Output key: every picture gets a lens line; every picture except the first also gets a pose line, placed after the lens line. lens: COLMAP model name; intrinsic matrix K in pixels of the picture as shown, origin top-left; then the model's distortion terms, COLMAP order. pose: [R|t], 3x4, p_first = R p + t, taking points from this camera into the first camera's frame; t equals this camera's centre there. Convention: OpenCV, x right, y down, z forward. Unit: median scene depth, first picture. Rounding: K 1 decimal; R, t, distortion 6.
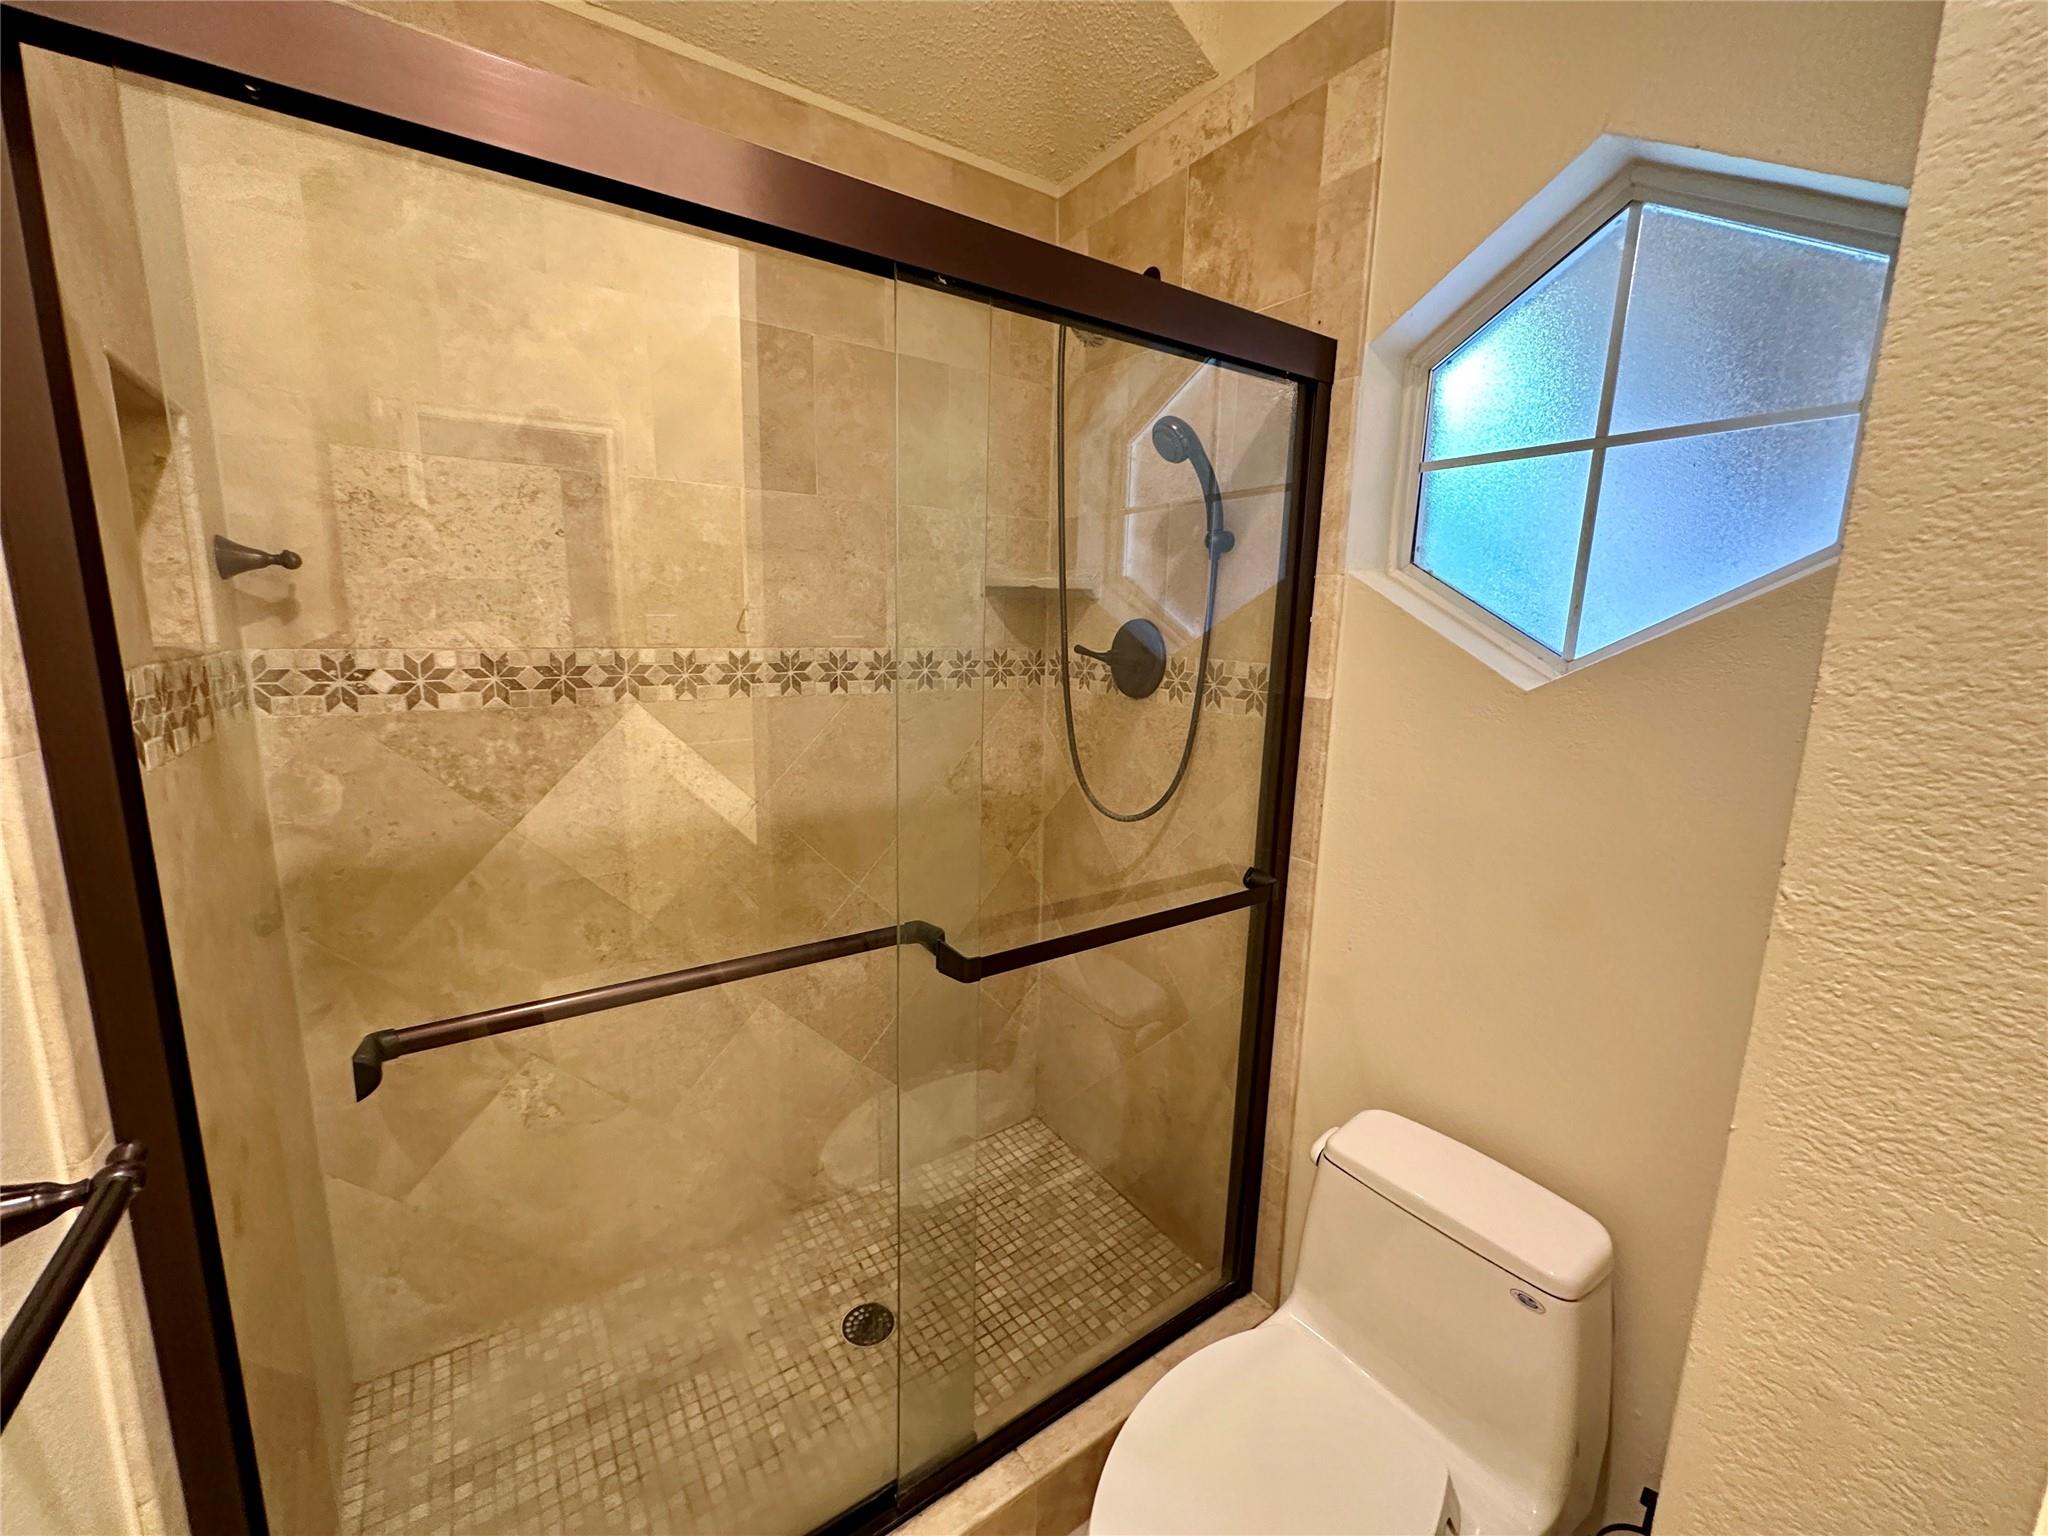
lens RADIAL K [[815.1, 0, 1012.6], [0, 815.1, 757.8], [0, 0, 1]] dist [-0.000325, -0.000156]
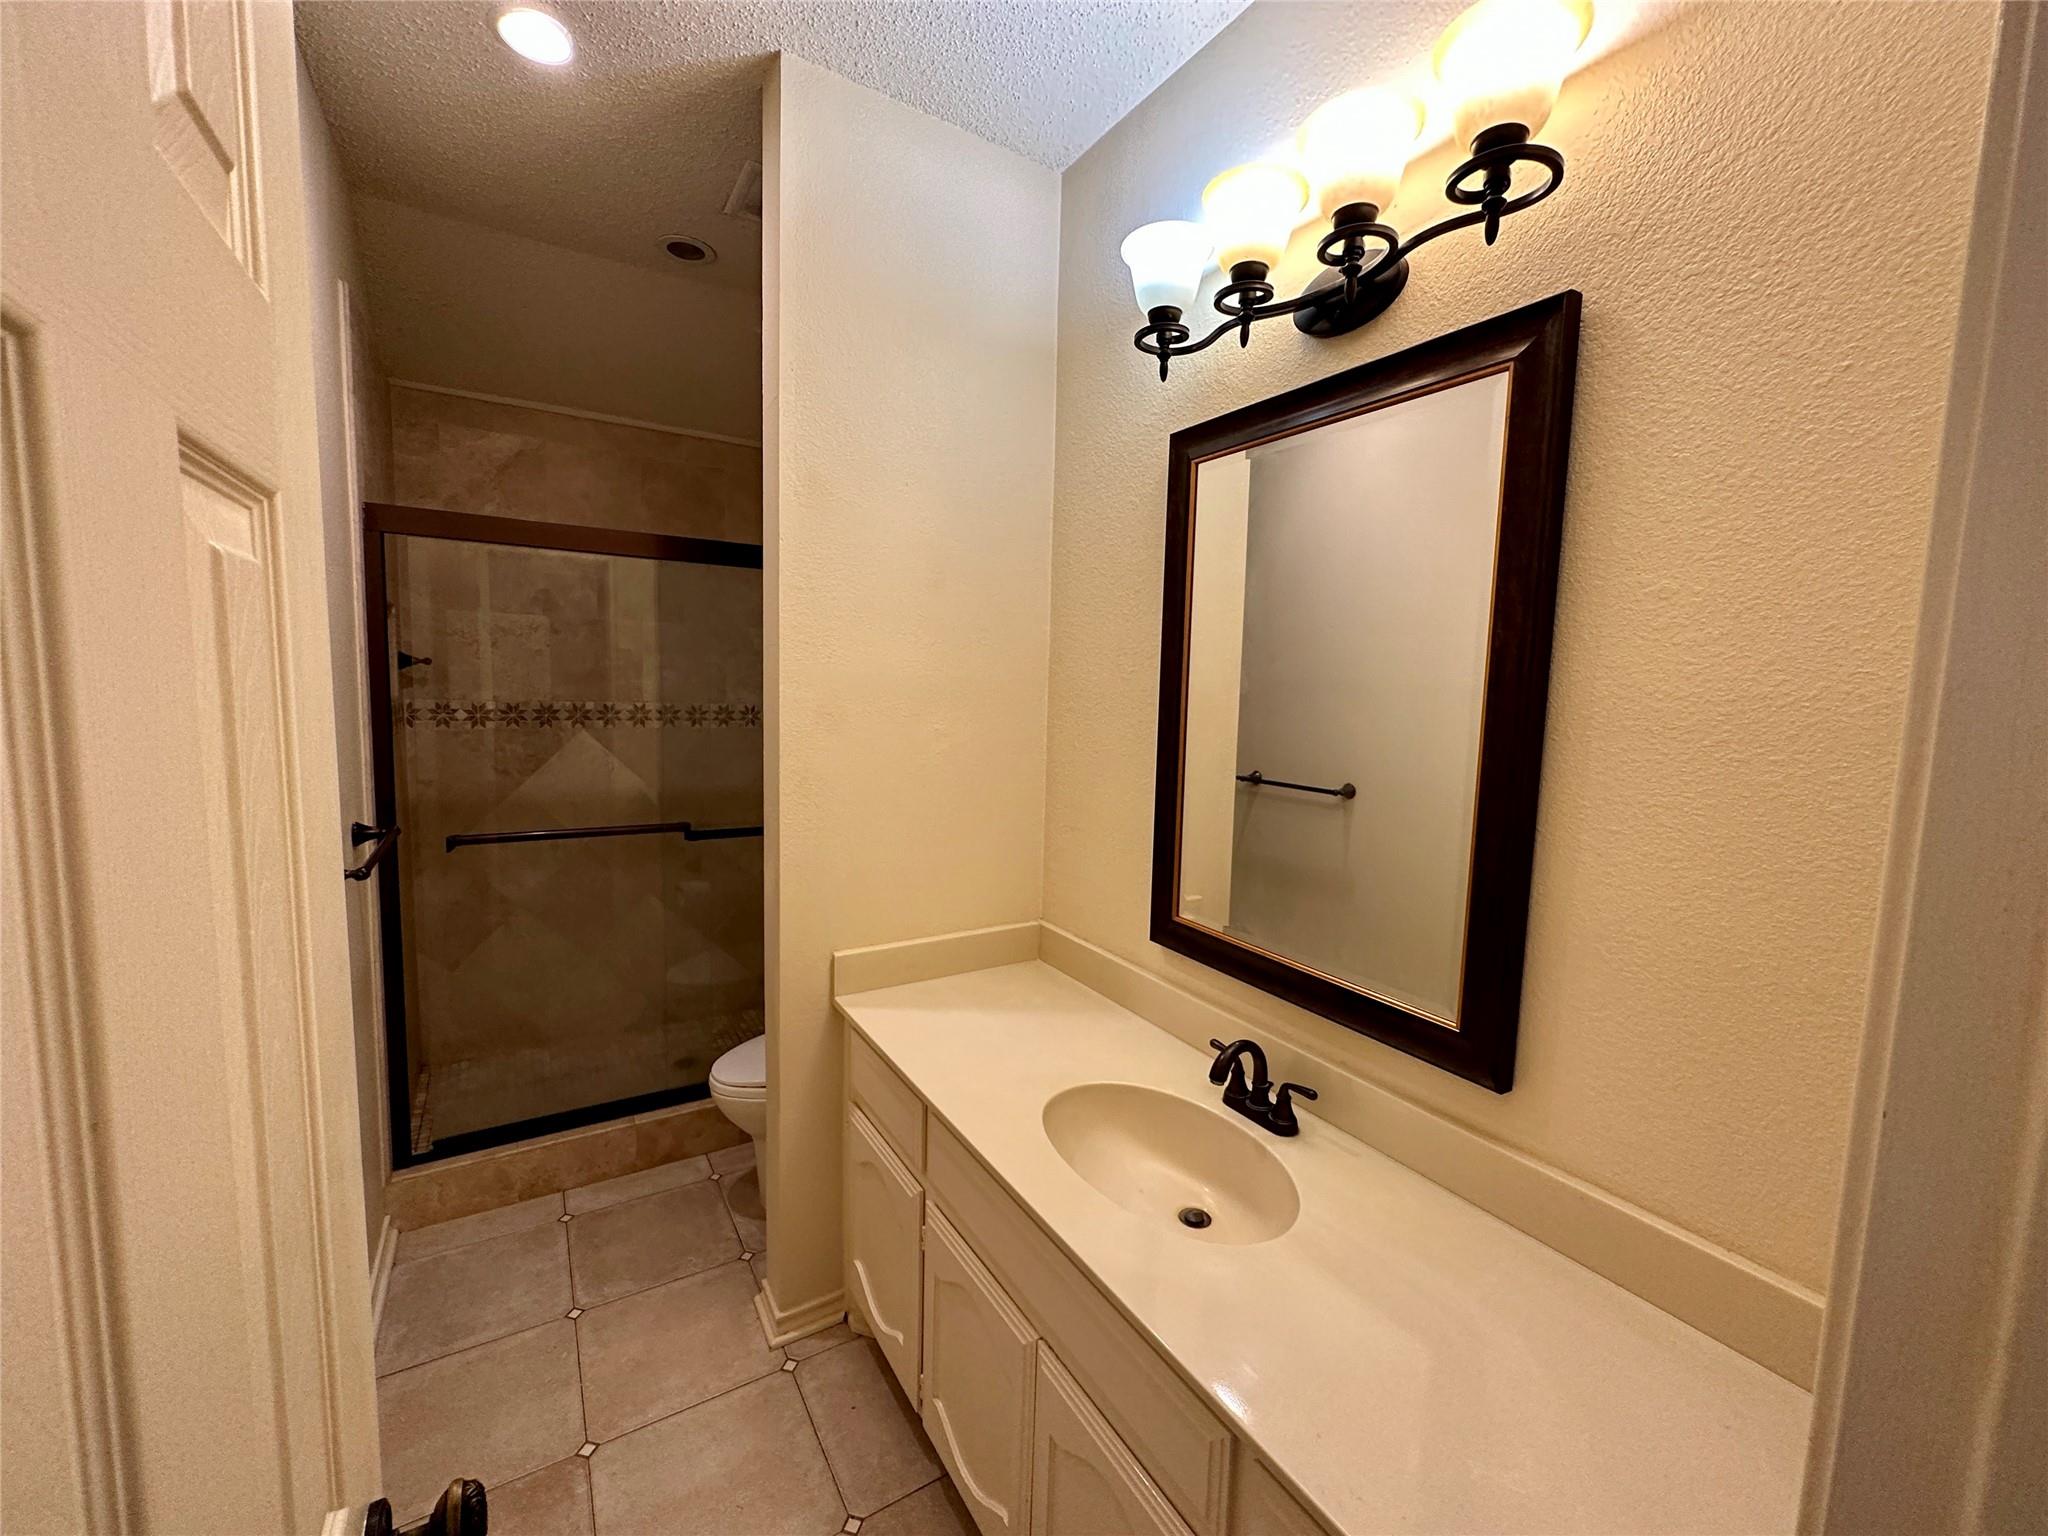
lens RADIAL K [[815.1, 0, 1003.9], [0, 815.1, 762.9], [0, 0, 1]] dist [-0.000325, -0.000156]
pose [[0.999330, 0.020663, -0.030213, 0.631796], [-0.022440, 0.997964, -0.059701, 0.112228], [0.028918, 0.060339, 0.997759, -0.954529]]
